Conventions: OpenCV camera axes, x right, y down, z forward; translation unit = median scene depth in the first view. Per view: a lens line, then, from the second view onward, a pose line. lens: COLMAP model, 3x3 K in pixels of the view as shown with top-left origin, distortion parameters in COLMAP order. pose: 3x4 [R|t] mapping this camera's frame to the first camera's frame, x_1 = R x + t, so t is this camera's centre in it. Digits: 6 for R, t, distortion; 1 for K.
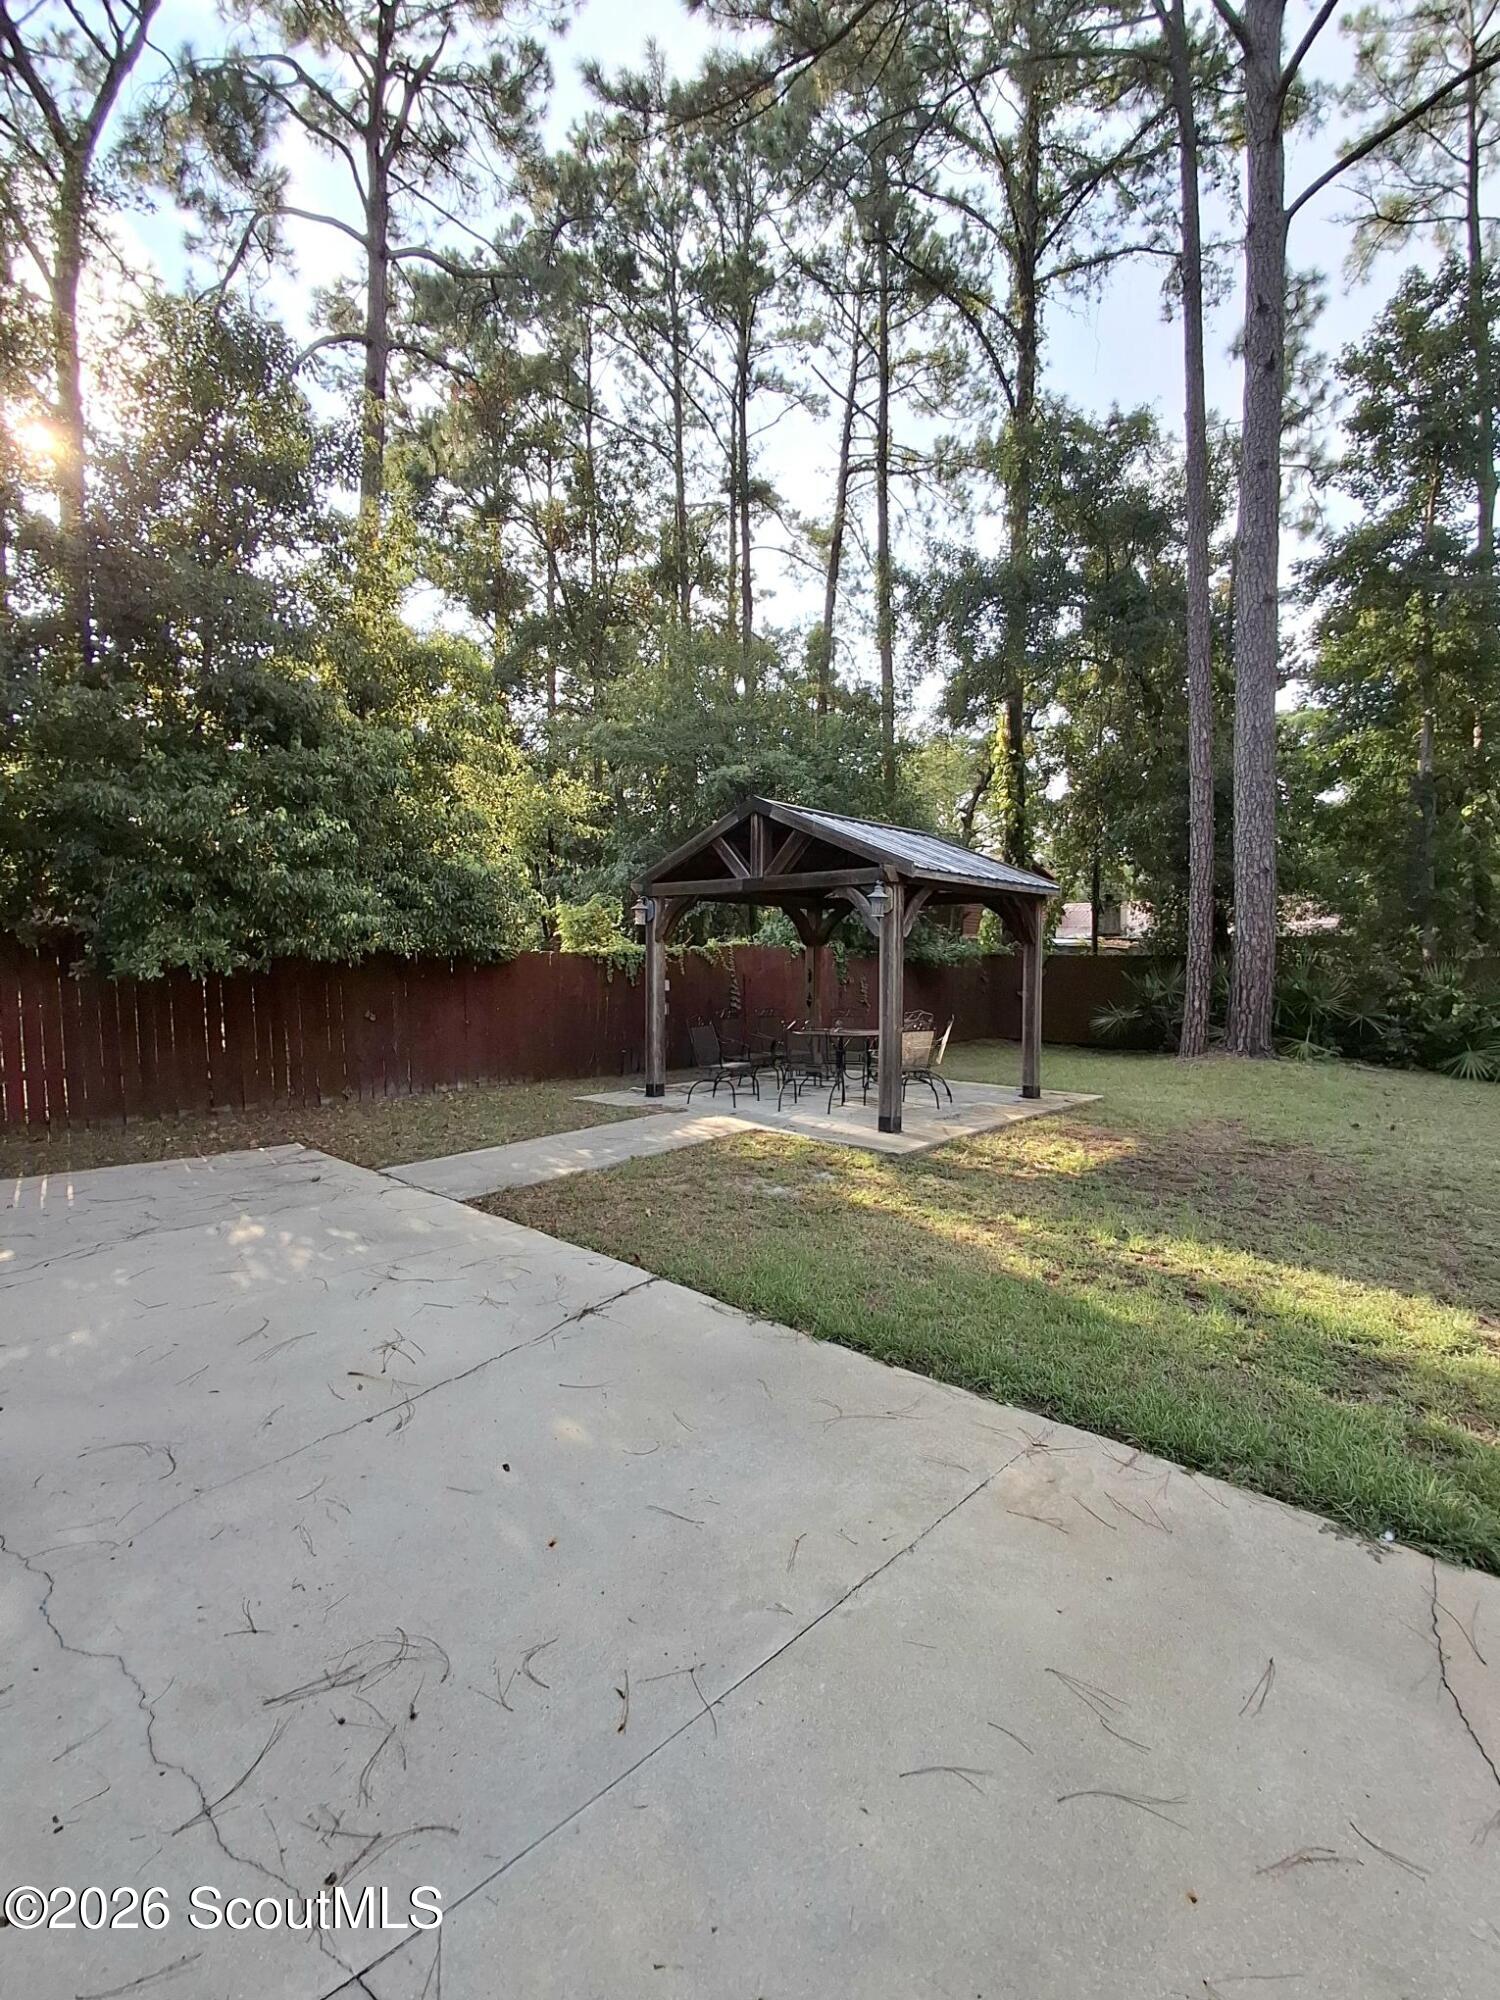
lens RADIAL K [[920.5, 0, 781.4], [0, 920.5, 1001.6], [0, 0, 1]] dist [0.002656, -0.013740]
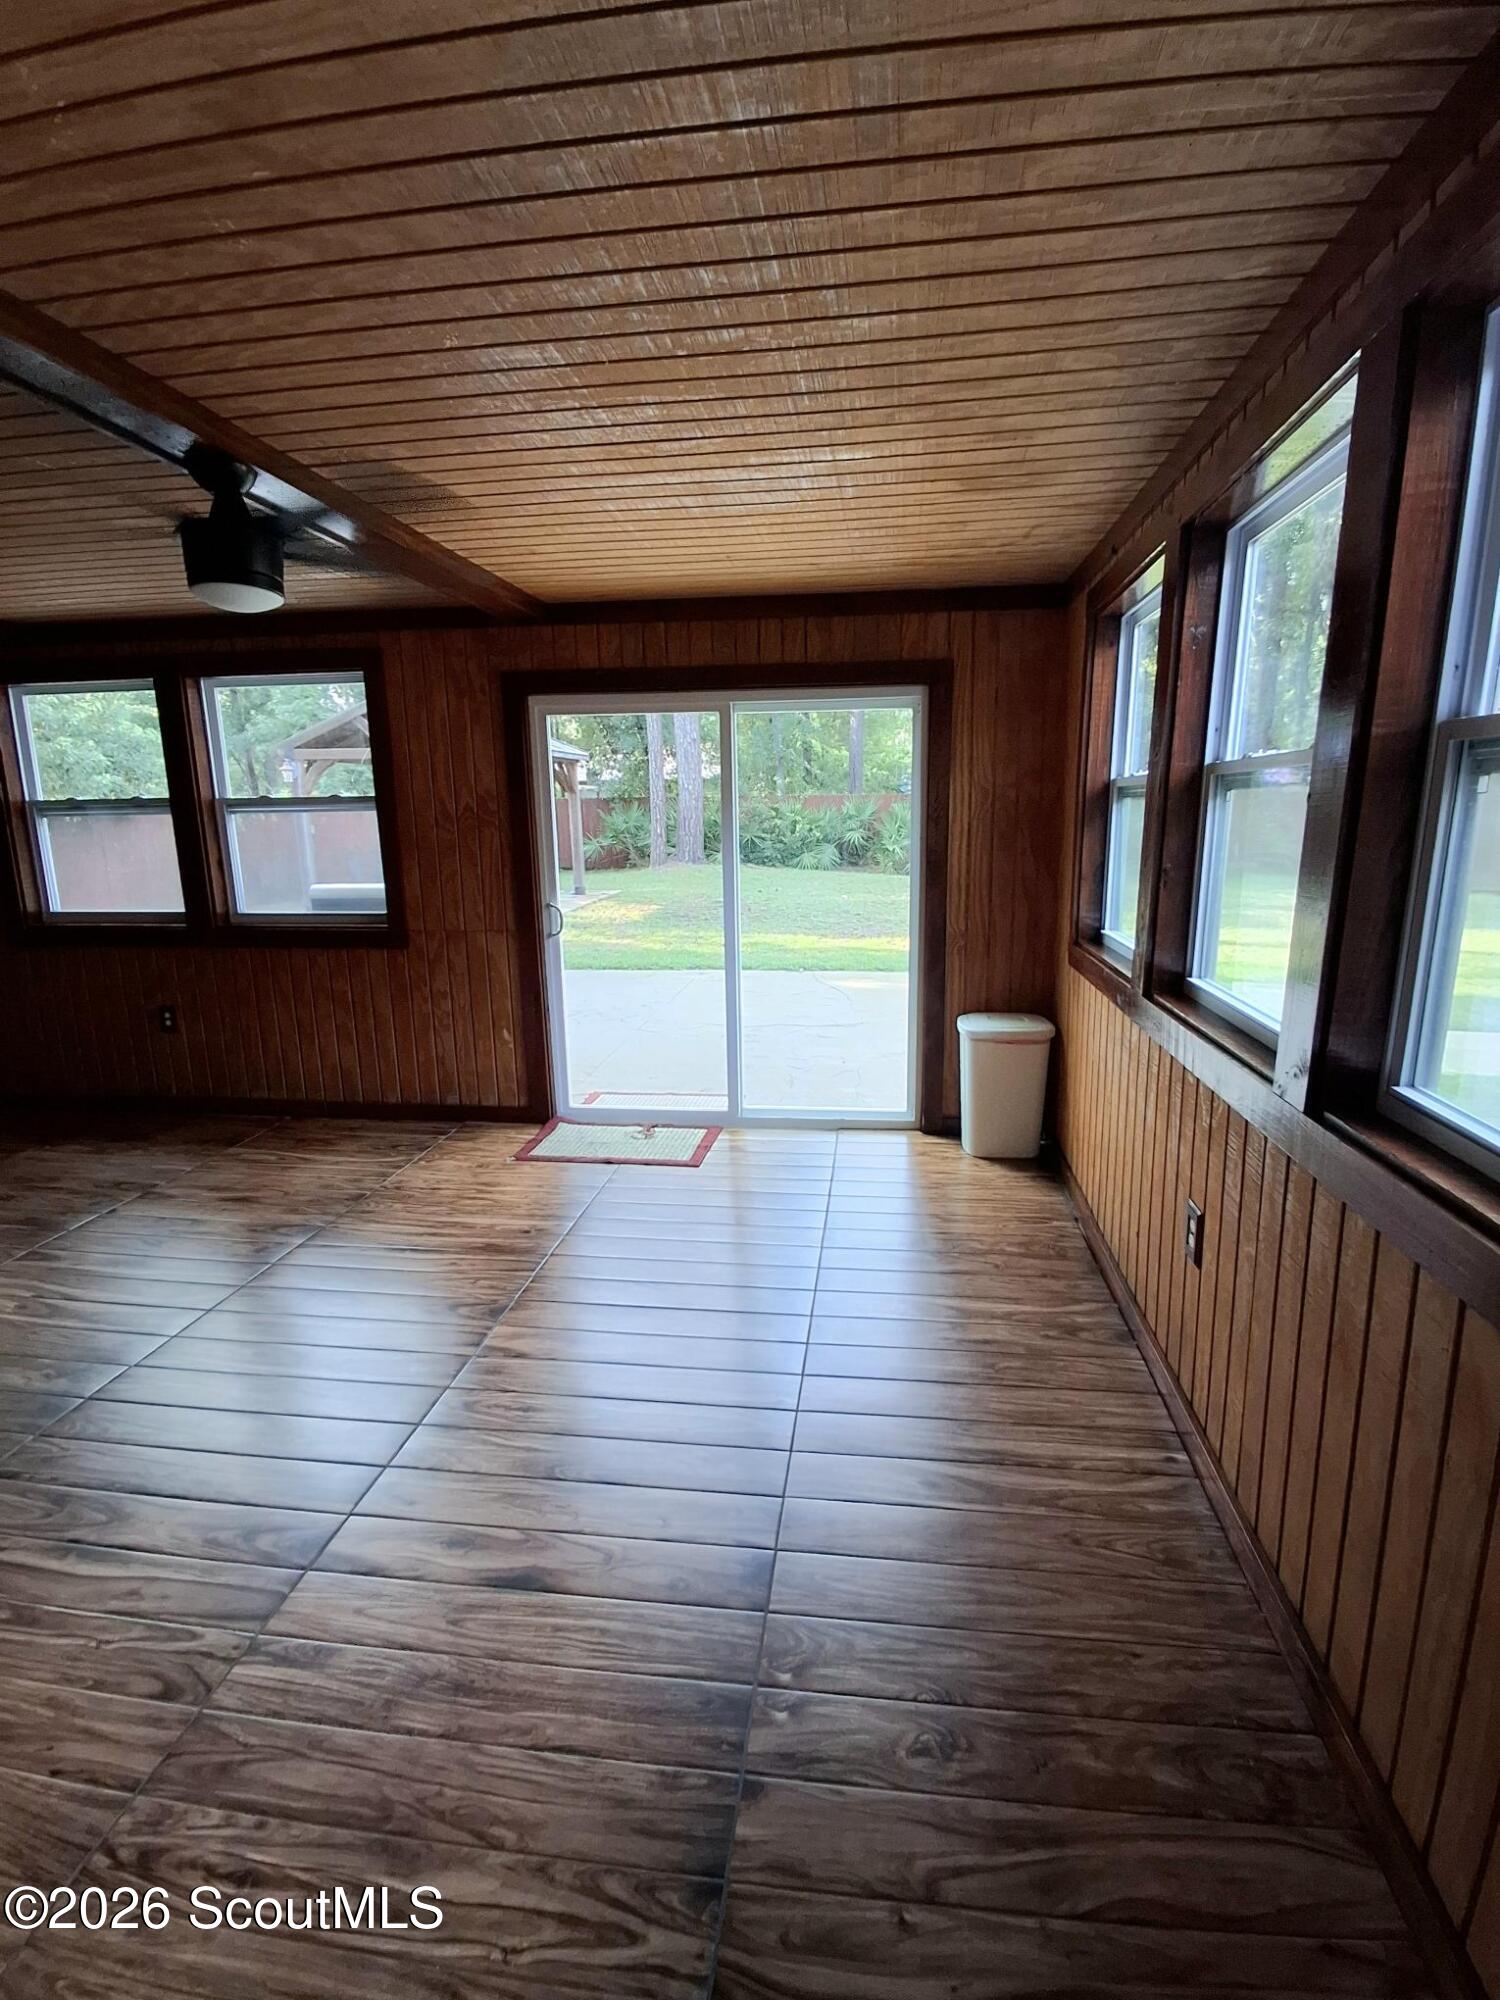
lens RADIAL K [[920.5, 0, 781.4], [0, 920.5, 1001.6], [0, 0, 1]] dist [0.002656, -0.013740]
pose [[0.810029, -0.143651, 0.568522, -0.223360], [0.045832, 0.982073, 0.182843, 0.008691], [-0.584595, -0.122052, 0.802092, -0.282024]]
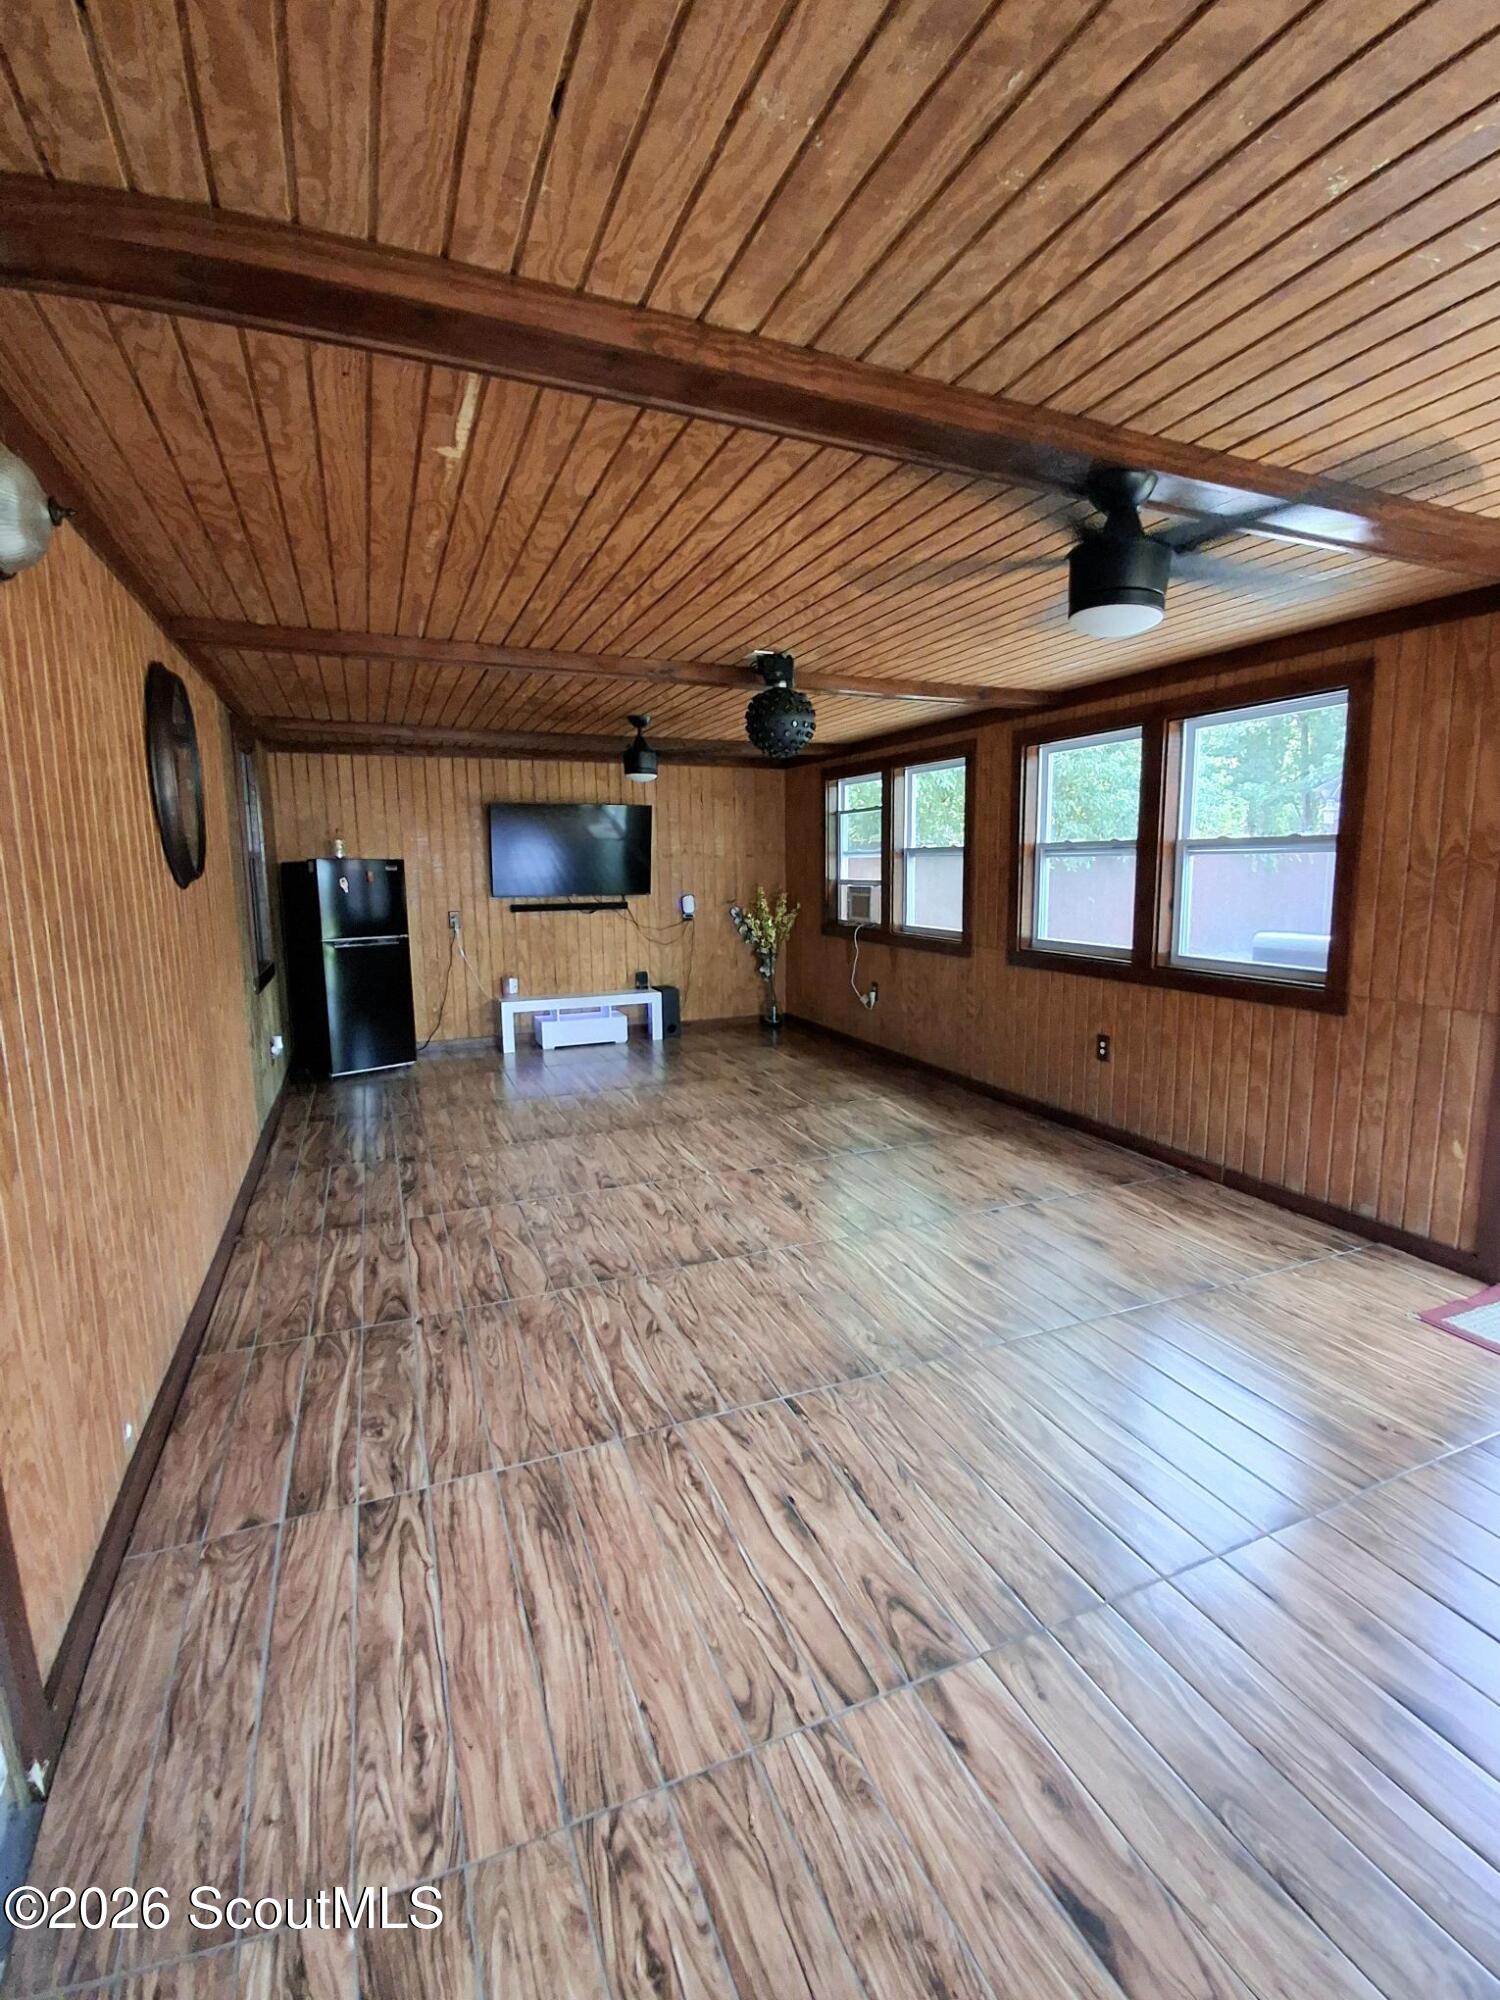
lens RADIAL K [[918.5, 0, 777.0], [0, 918.5, 1002.8], [0, 0, 1]] dist [-0.000175, -0.014871]
pose [[0.915030, 0.035643, -0.401809, -0.193690], [0.009080, 0.994016, 0.108853, 0.009034], [0.403284, -0.103252, 0.909231, -0.257508]]
